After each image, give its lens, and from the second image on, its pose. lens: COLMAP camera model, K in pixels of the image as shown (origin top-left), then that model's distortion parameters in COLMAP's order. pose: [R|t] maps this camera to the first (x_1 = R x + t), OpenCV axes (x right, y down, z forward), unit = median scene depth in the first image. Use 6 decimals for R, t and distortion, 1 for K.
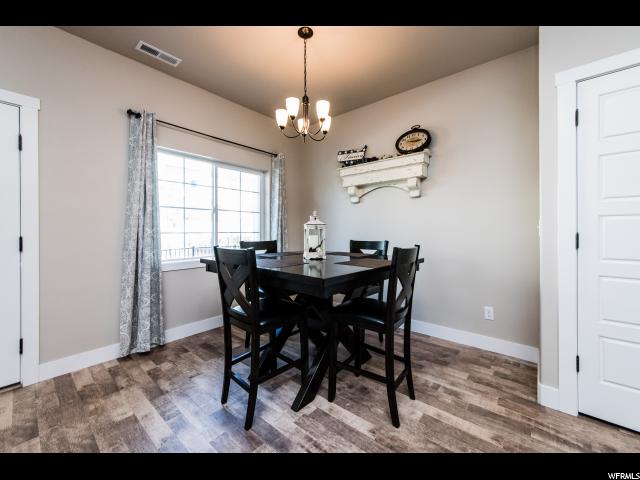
lens RADIAL K [[248.0, 0, 318.3], [0, 248.0, 235.0], [0, 0, 1]] dist [-0.013594, 0.000466]
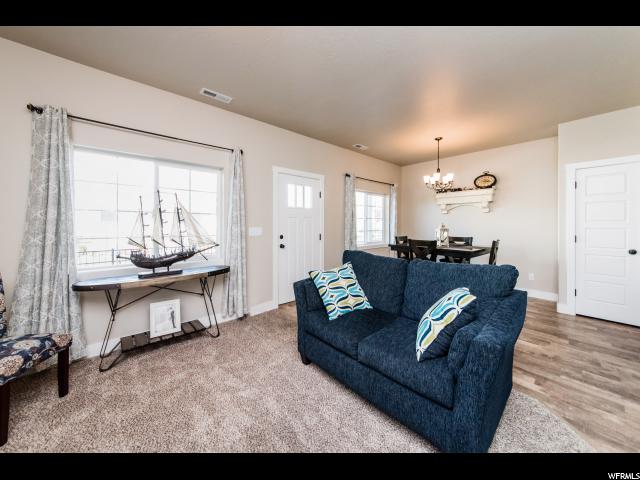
lens RADIAL K [[231.7, 0, 319.2], [0, 231.7, 231.9], [0, 0, 1]] dist [0.000716, 0.000540]
pose [[0.993597, 0.006254, -0.112806, -0.624547], [-0.004214, 0.999823, 0.018315, -0.032792], [0.112901, -0.017722, 0.993448, -0.825376]]
